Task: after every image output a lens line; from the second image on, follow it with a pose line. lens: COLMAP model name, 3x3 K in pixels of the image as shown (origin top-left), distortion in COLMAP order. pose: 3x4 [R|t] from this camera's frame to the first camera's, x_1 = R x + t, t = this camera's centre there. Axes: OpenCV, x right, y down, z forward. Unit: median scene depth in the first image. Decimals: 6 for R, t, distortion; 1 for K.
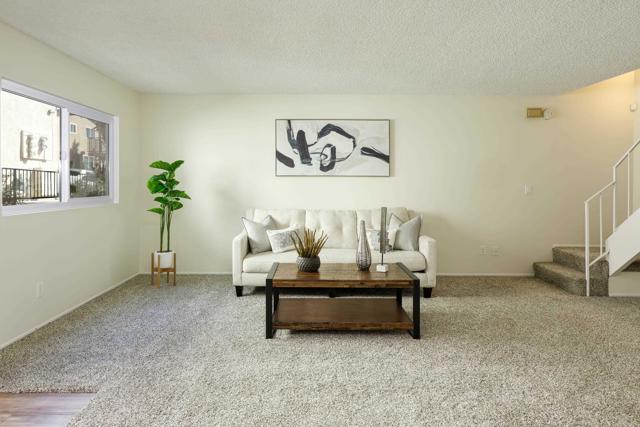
lens RADIAL K [[402.8, 0, 316.0], [0, 402.8, 189.8], [0, 0, 1]] dist [0.002491, 0.000291]
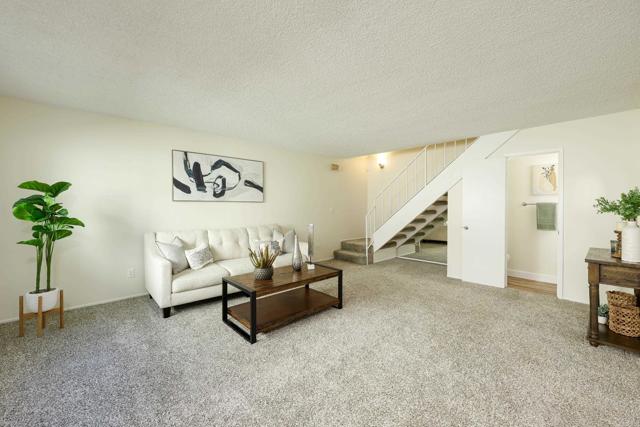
lens RADIAL K [[261.6, 0, 320.6], [0, 261.6, 209.5], [0, 0, 1]] dist [-0.002614, -0.000116]
pose [[0.724447, -0.010809, 0.689246, -0.321158], [0.009363, 0.999939, 0.005840, -0.011547], [-0.689267, 0.002223, 0.724504, 0.211118]]
